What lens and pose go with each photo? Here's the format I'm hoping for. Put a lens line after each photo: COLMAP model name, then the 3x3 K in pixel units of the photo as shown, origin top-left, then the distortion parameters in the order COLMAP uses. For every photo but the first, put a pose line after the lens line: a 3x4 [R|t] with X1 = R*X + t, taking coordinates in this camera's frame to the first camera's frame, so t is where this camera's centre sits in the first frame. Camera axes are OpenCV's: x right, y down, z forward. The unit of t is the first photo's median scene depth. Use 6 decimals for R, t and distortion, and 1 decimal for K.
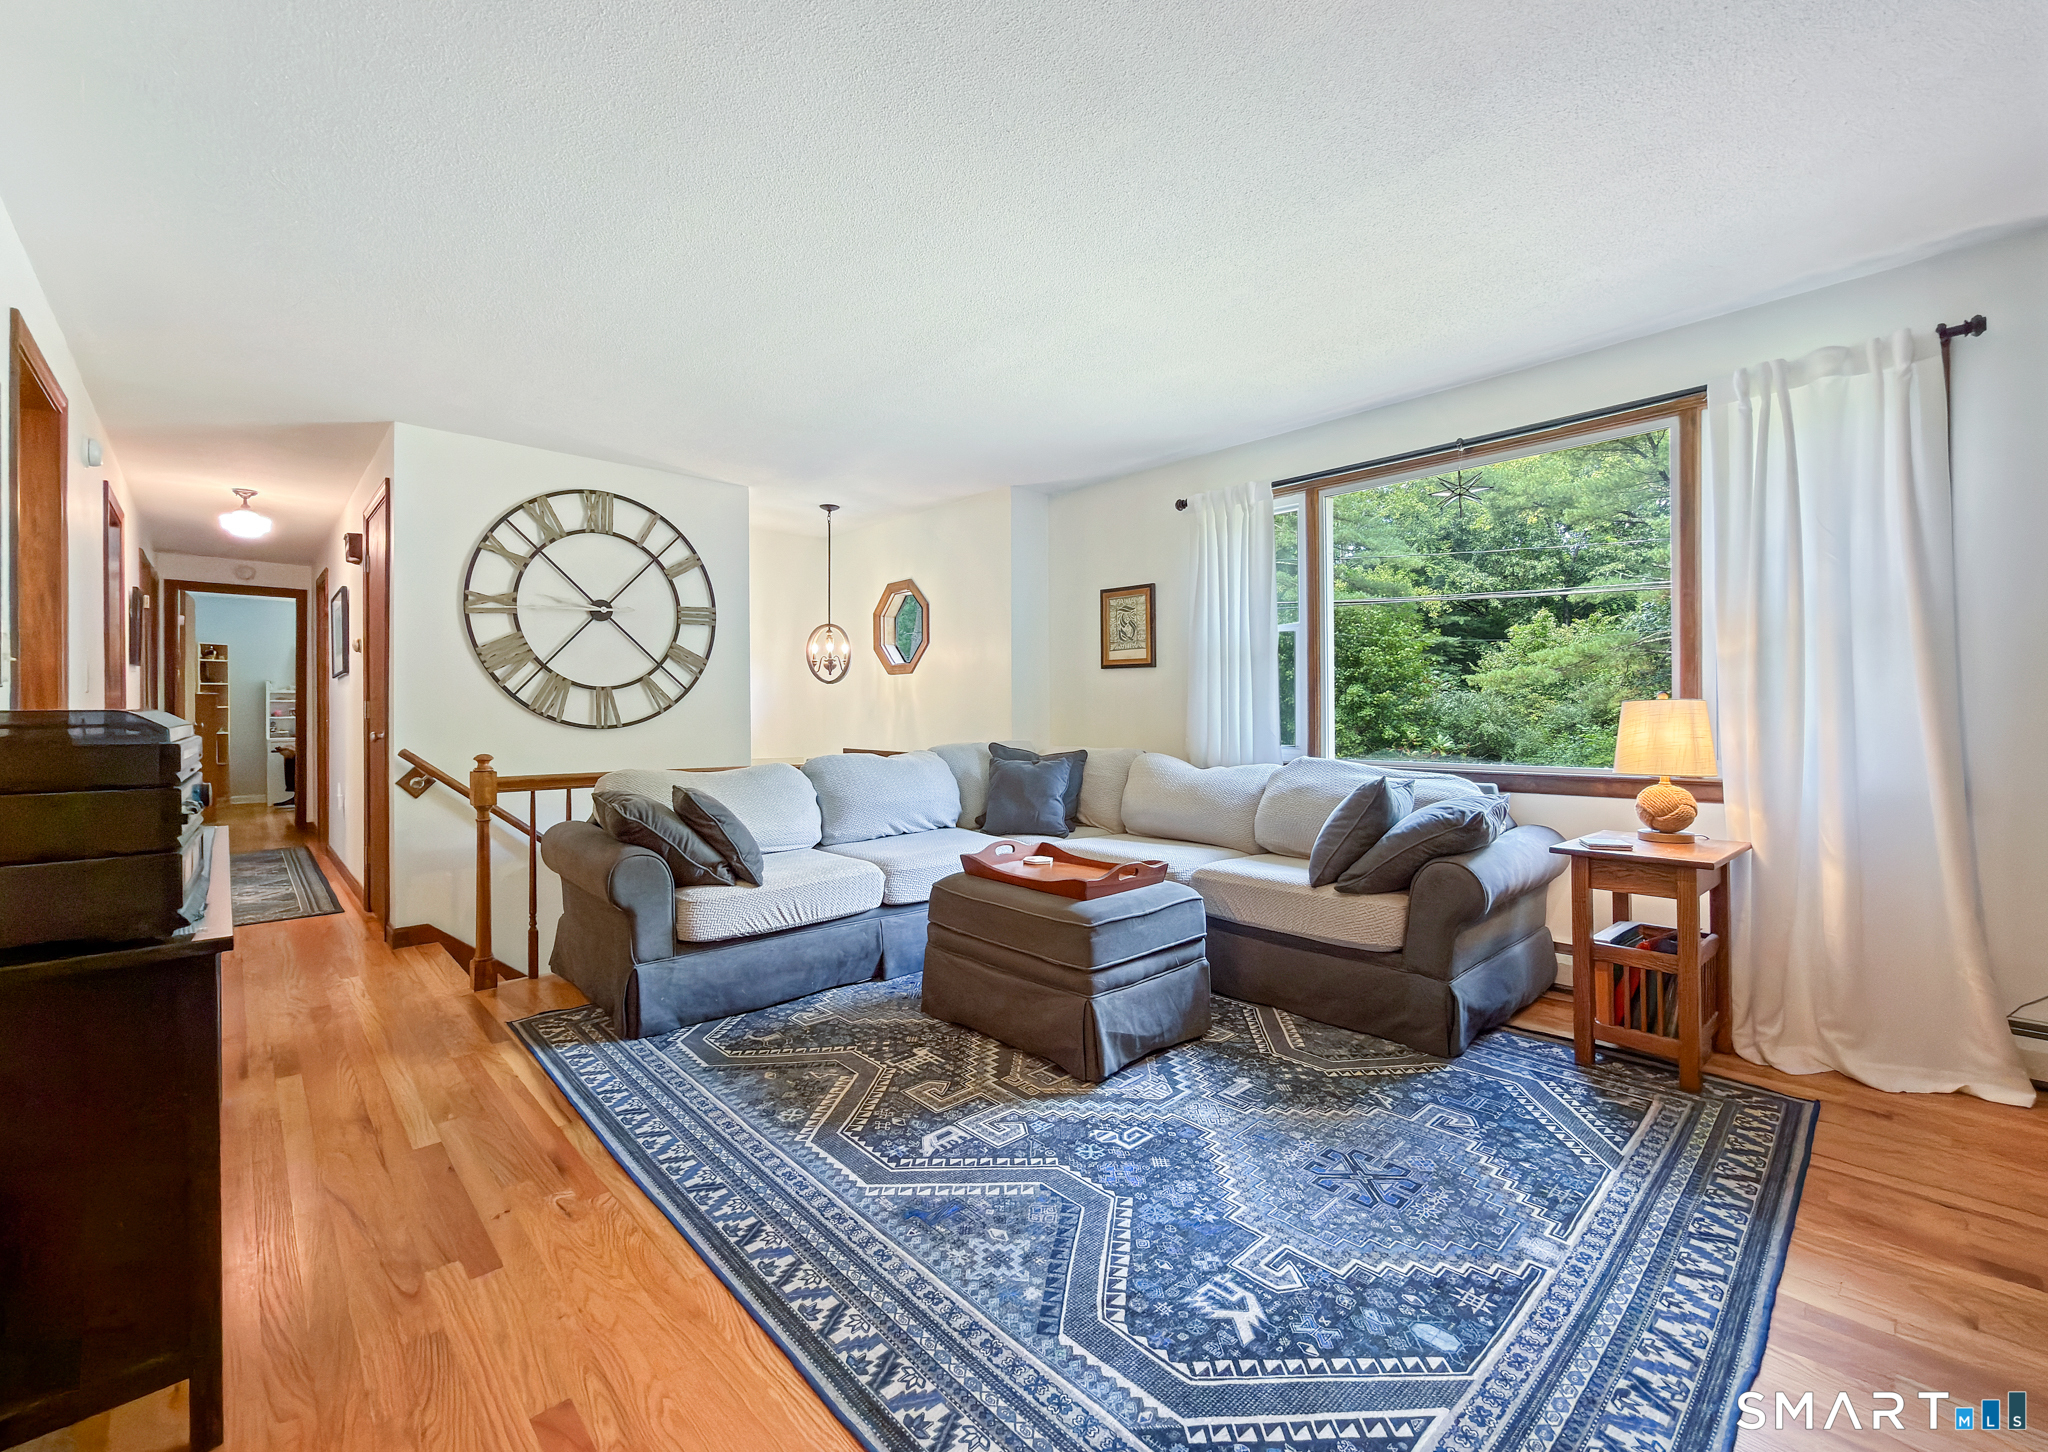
lens RADIAL K [[858.3, 0, 1013.4], [0, 858.3, 716.9], [0, 0, 1]] dist [-0.000004, 0.000091]
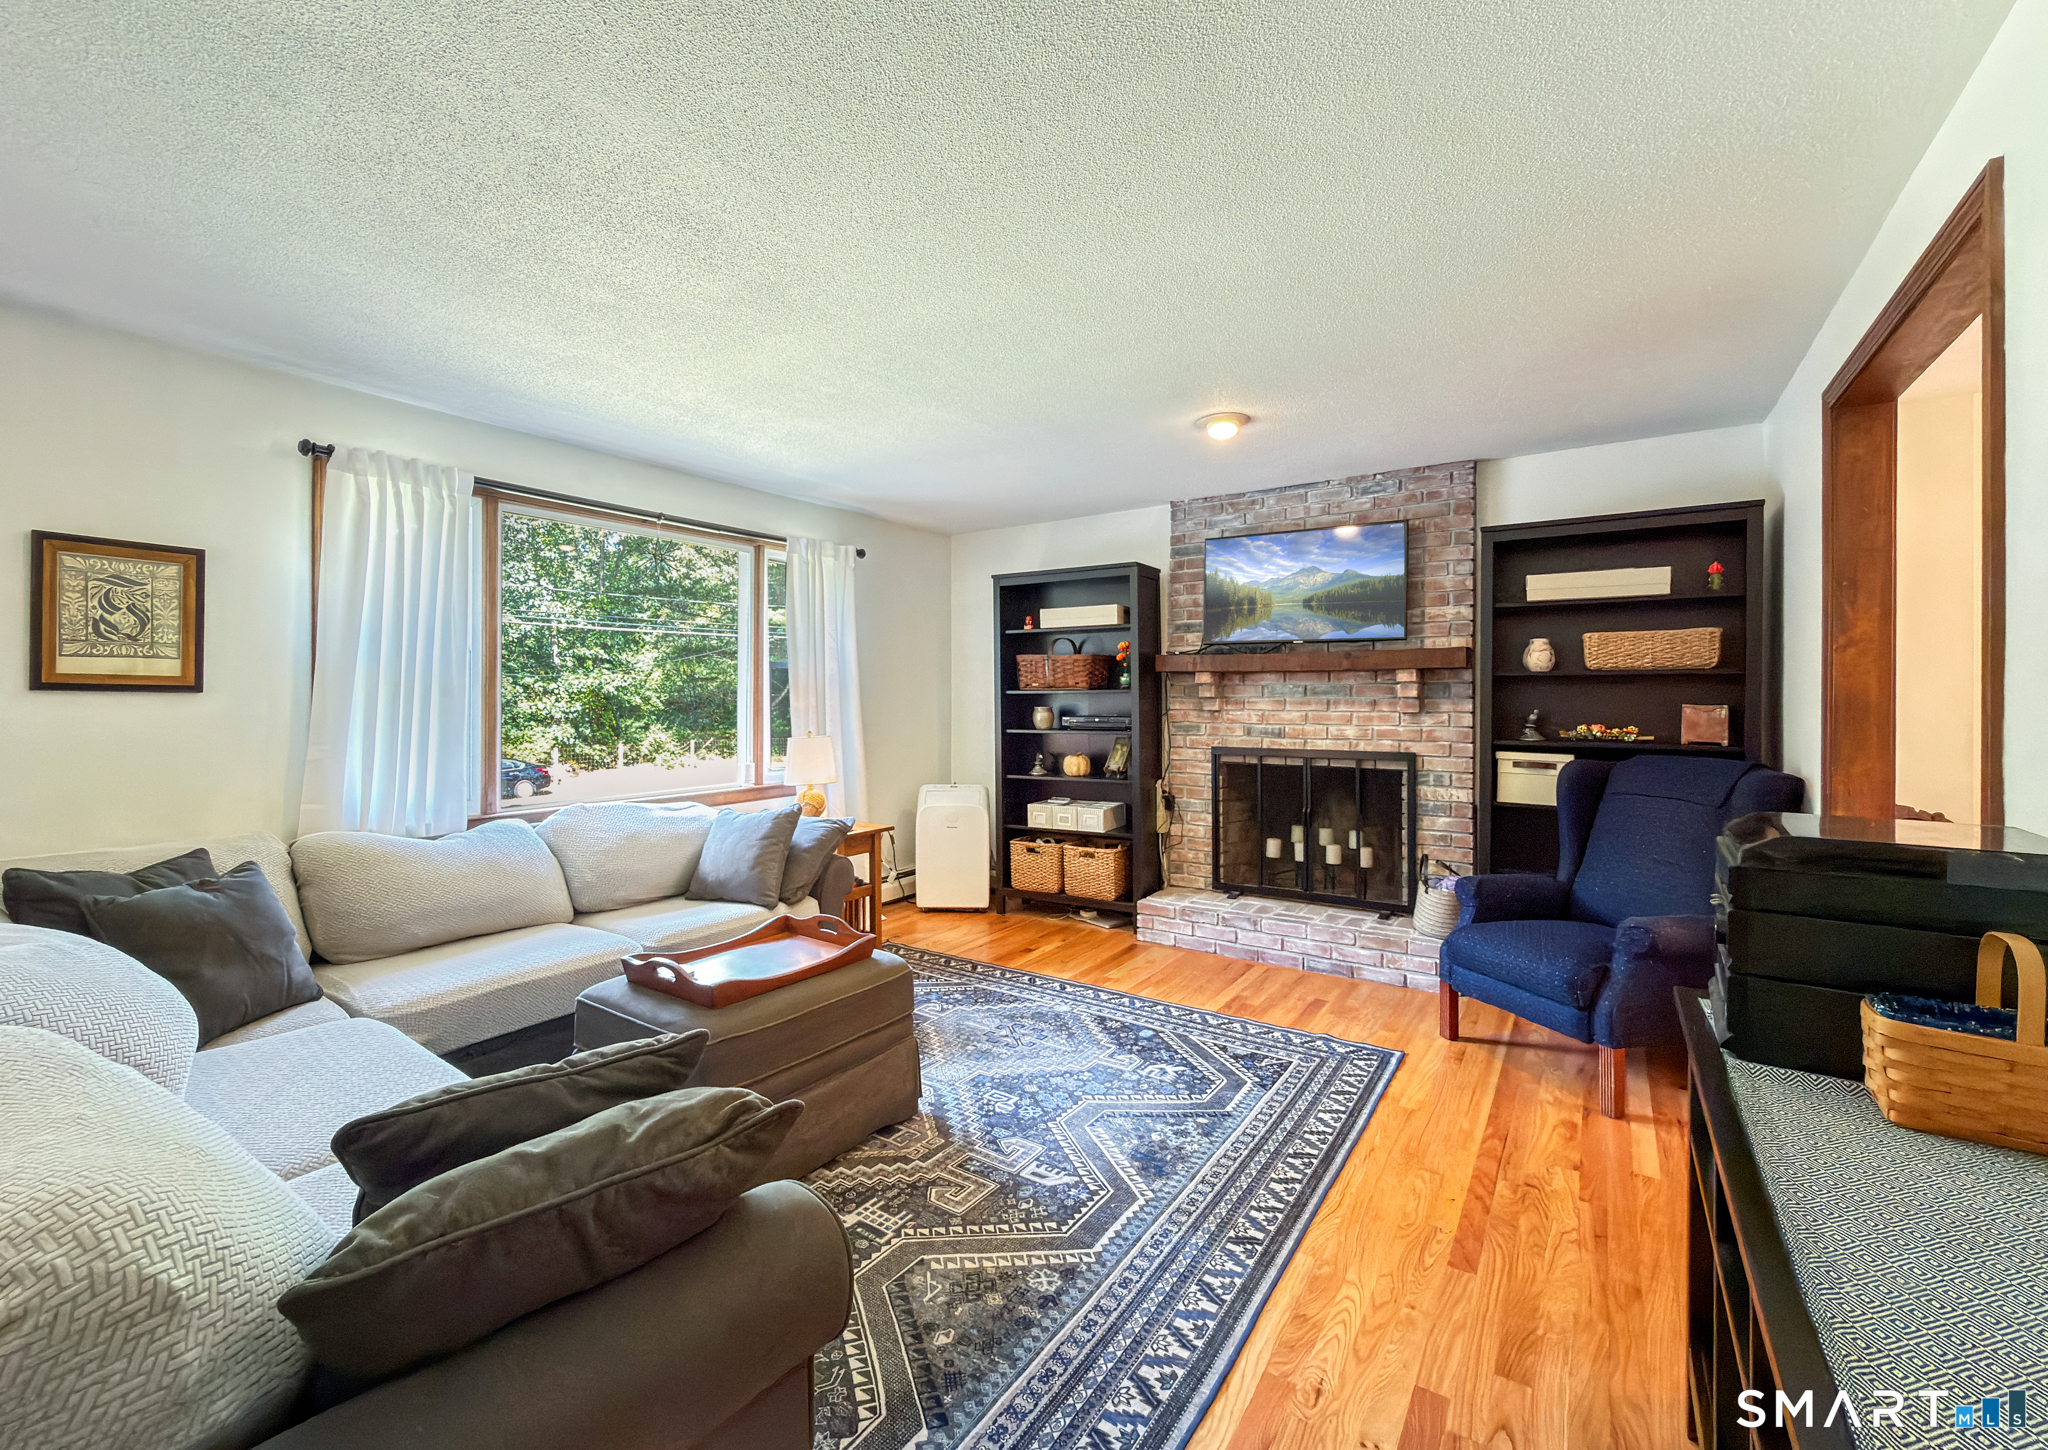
lens RADIAL K [[820.3, 0, 1013.3], [0, 820.3, 706.3], [0, 0, 1]] dist [-0.001609, -0.000067]
pose [[-0.203149, 0.004291, 0.979138, -1.103127], [0.011707, 0.999930, -0.001953, -0.091194], [-0.979078, 0.011066, -0.203185, 1.274323]]
